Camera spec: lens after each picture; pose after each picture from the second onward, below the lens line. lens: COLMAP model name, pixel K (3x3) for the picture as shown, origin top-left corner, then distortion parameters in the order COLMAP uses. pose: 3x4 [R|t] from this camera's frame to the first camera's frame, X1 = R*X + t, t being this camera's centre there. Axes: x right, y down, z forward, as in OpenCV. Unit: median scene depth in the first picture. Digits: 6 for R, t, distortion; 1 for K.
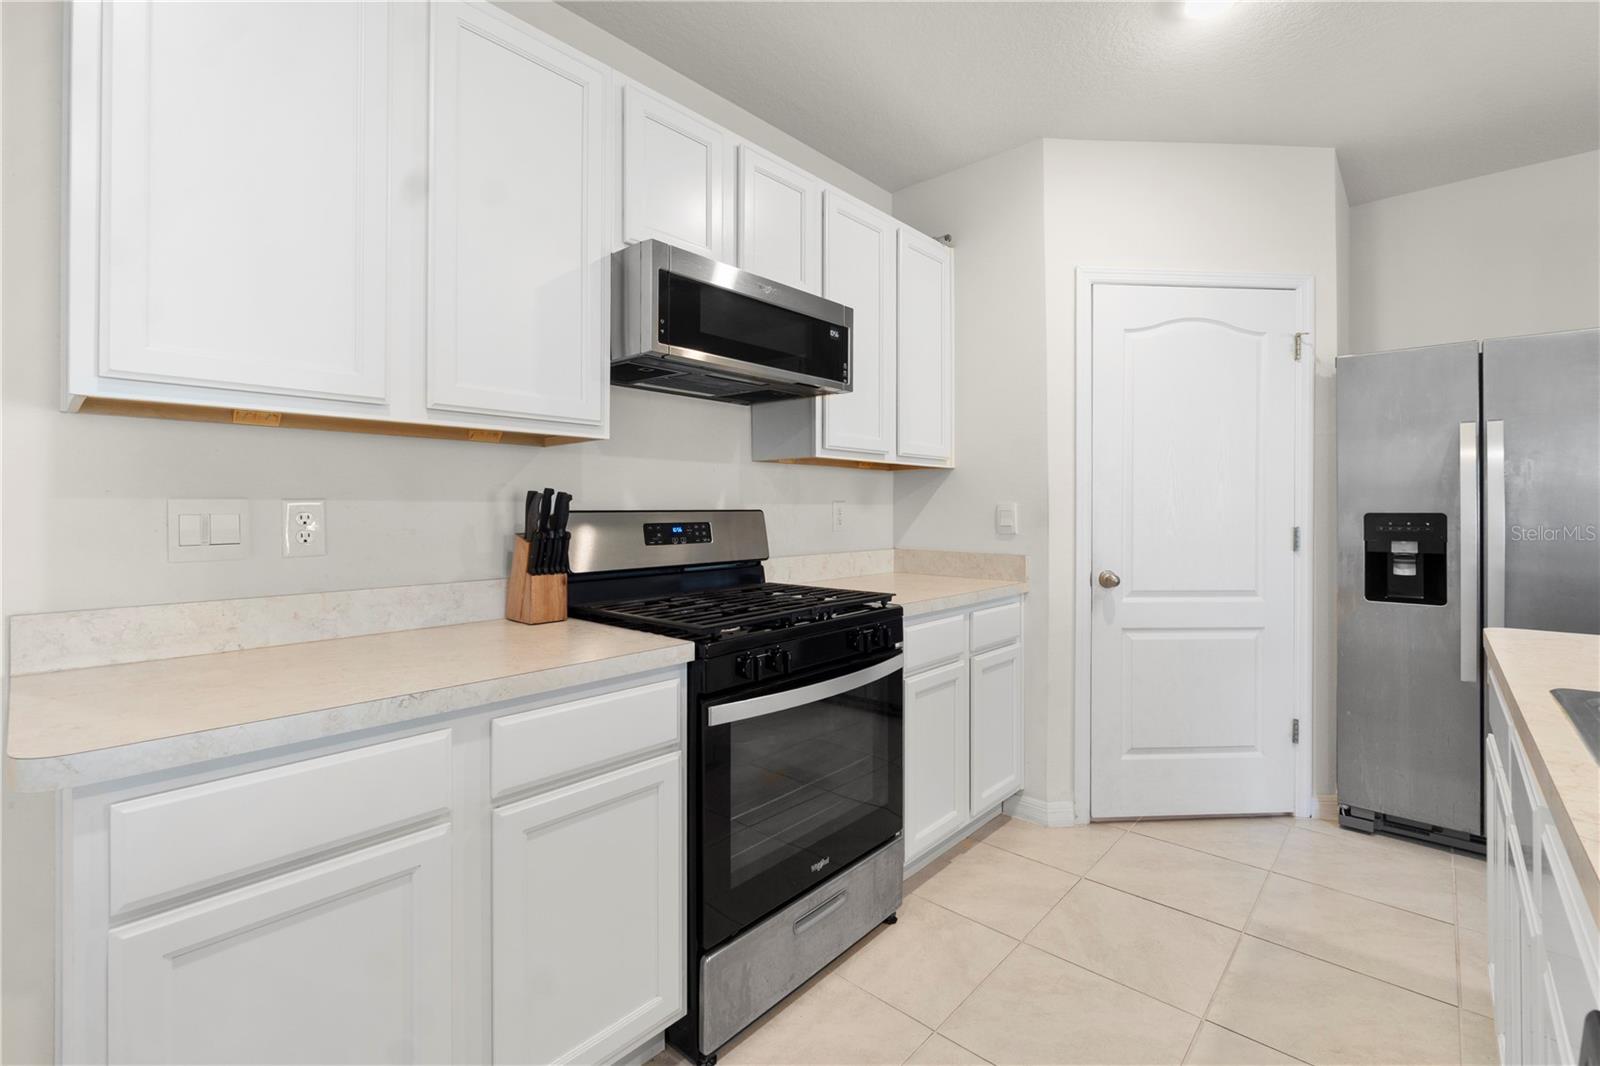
lens RADIAL K [[701.5, 0, 807.6], [0, 701.5, 509.0], [0, 0, 1]] dist [-0.003526, -0.000424]
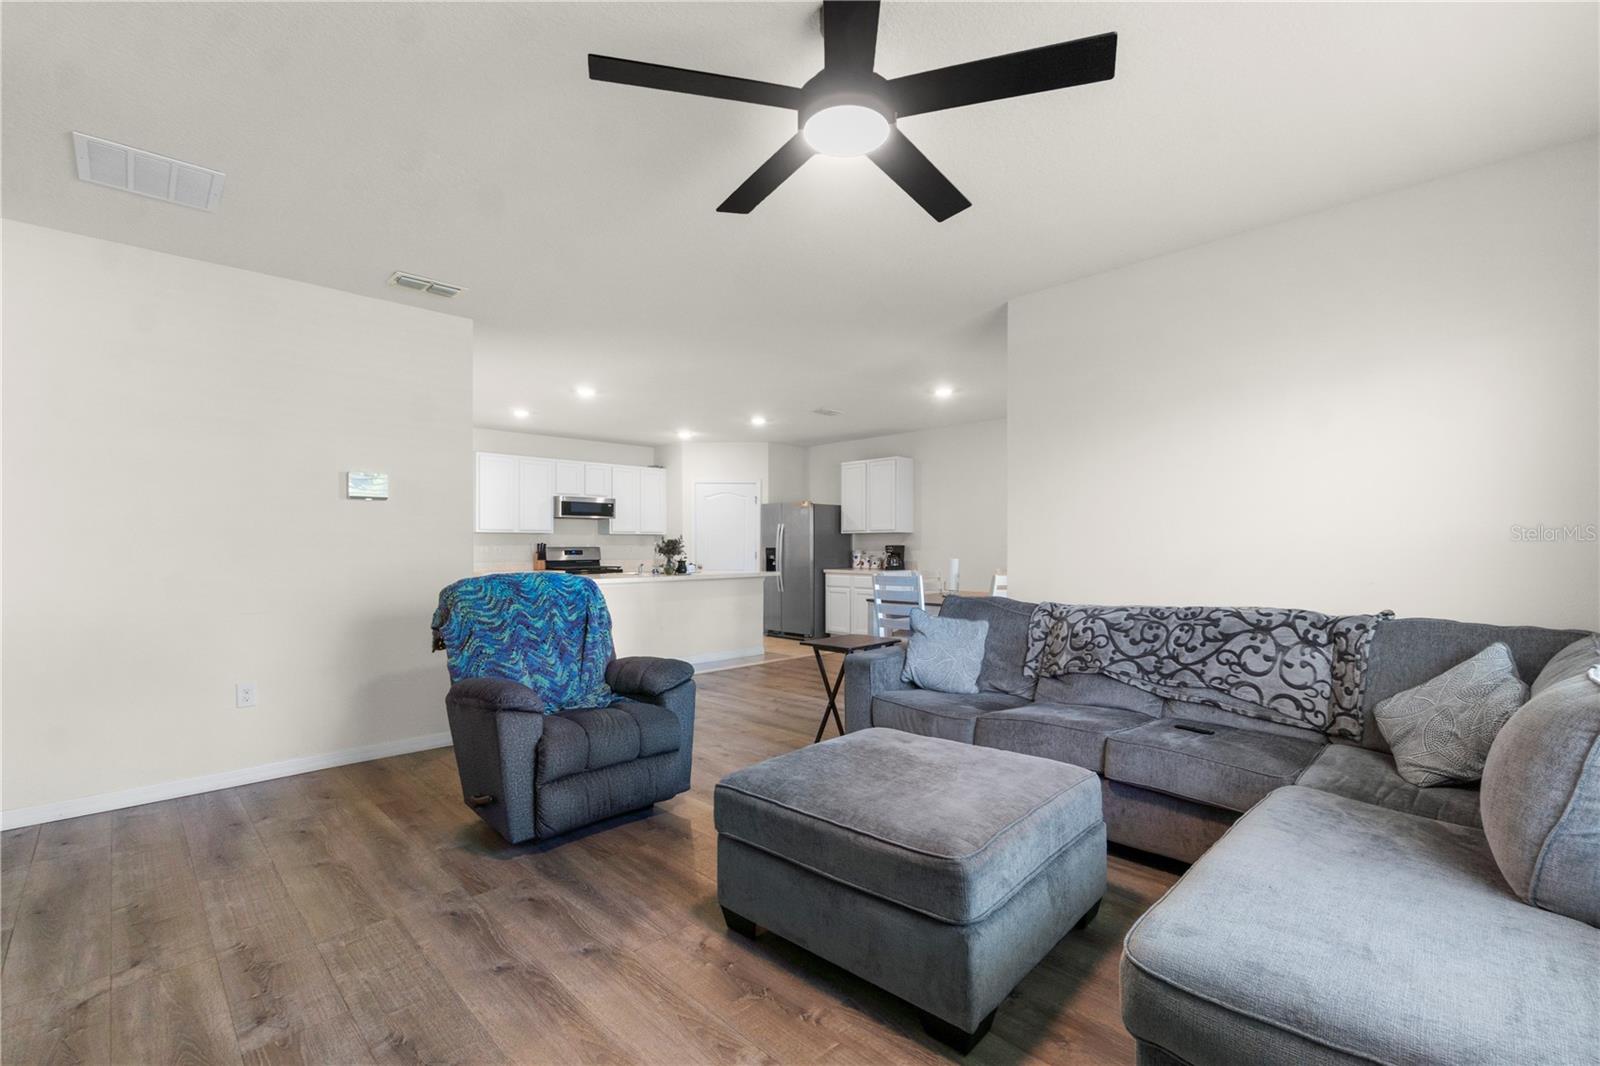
lens RADIAL K [[686.9, 0, 800.4], [0, 686.9, 543.9], [0, 0, 1]] dist [-0.001070, 0.000170]
pose [[0.998304, -0.000375, -0.058218, 1.256582], [0.000259, 0.999998, -0.001991, -0.008034], [0.058219, 0.001972, 0.998302, -2.701707]]
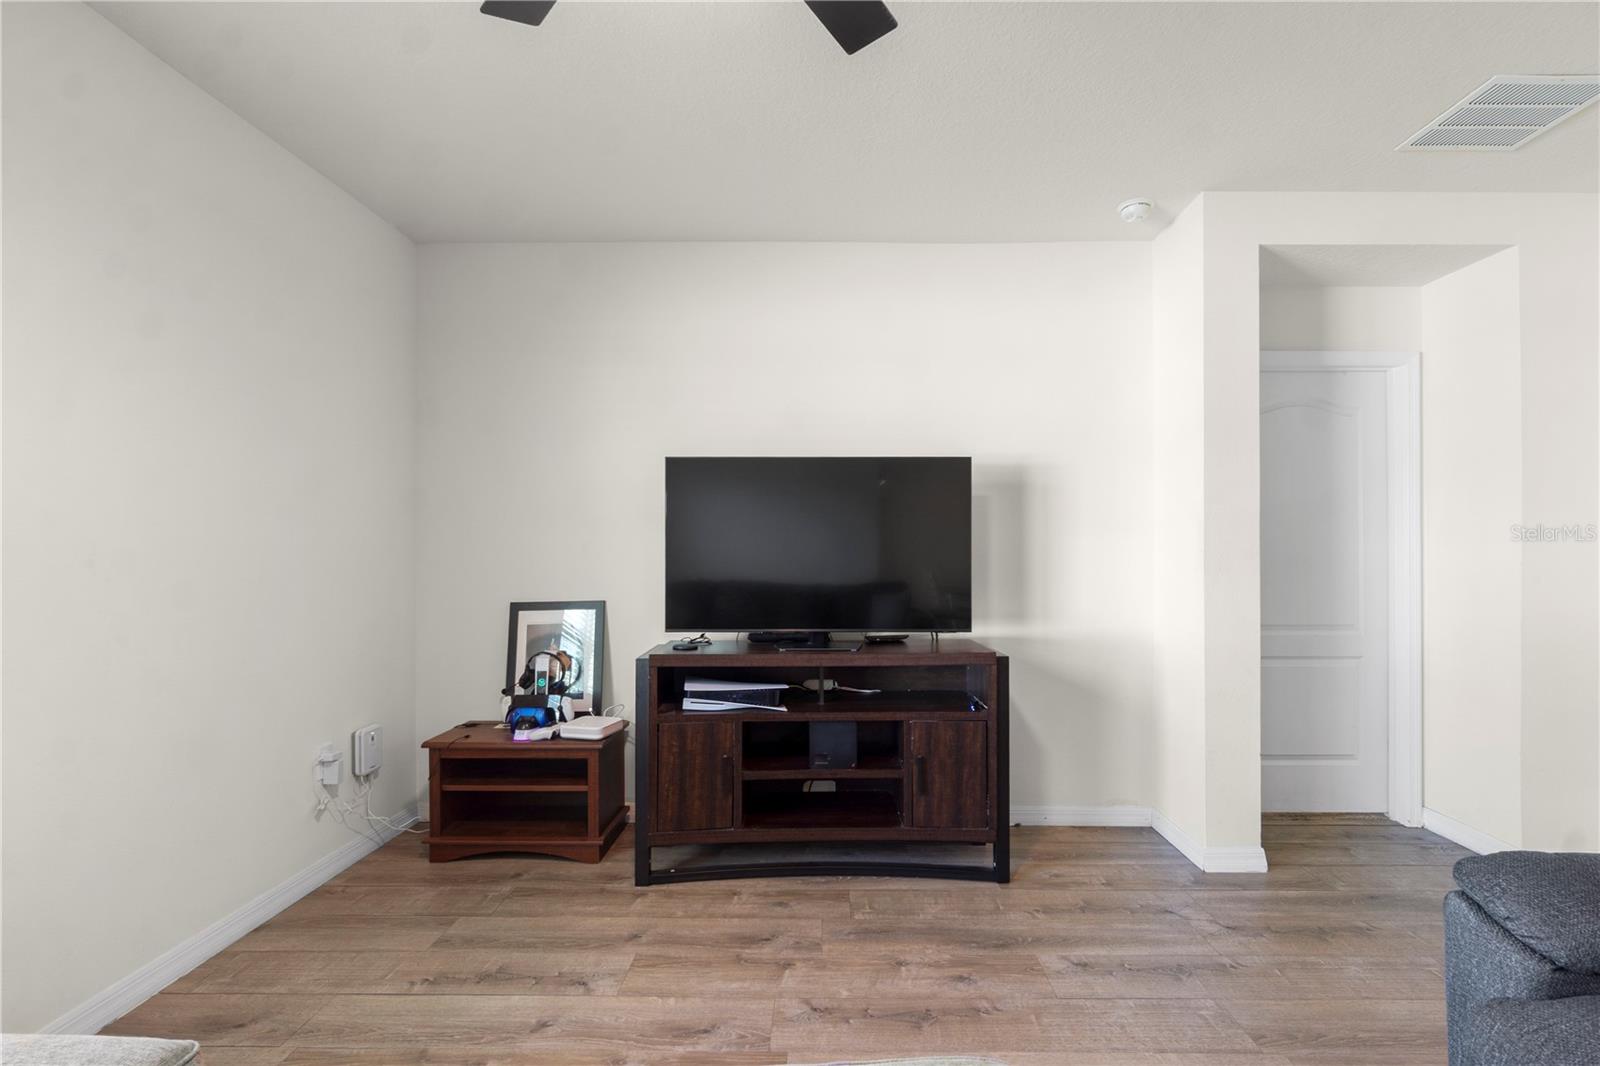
lens RADIAL K [[754.8, 0, 820.3], [0, 754.8, 540.6], [0, 0, 1]] dist [-0.001662, -0.000211]
pose [[-0.751905, -0.003781, -0.659261, 1.490956], [0.002443, 0.999961, -0.008522, -0.018241], [0.659267, -0.008018, -0.751866, -1.543715]]
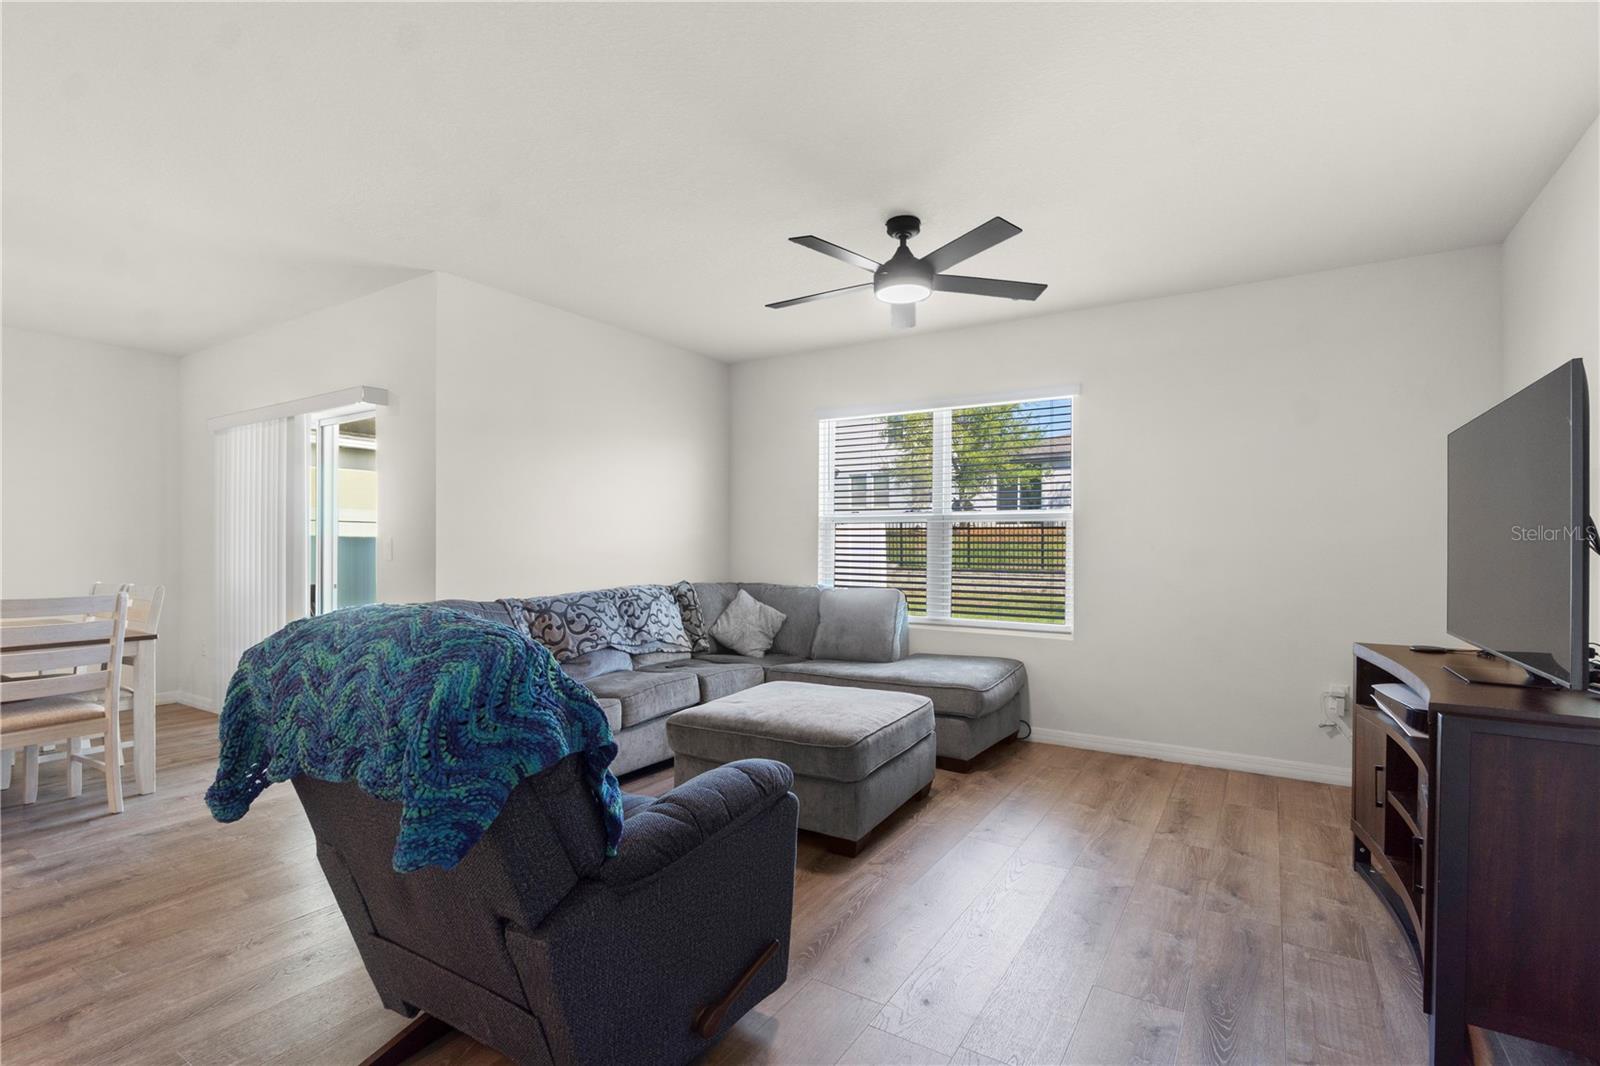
lens RADIAL K [[748.2, 0, 798.4], [0, 748.2, 536.1], [0, 0, 1]] dist [-0.000770, -0.000060]
pose [[-0.160812, 0.015392, 0.986865, -0.038255], [-0.004699, 0.999855, -0.016360, 0.001848], [-0.986974, -0.007268, -0.160716, -1.544068]]
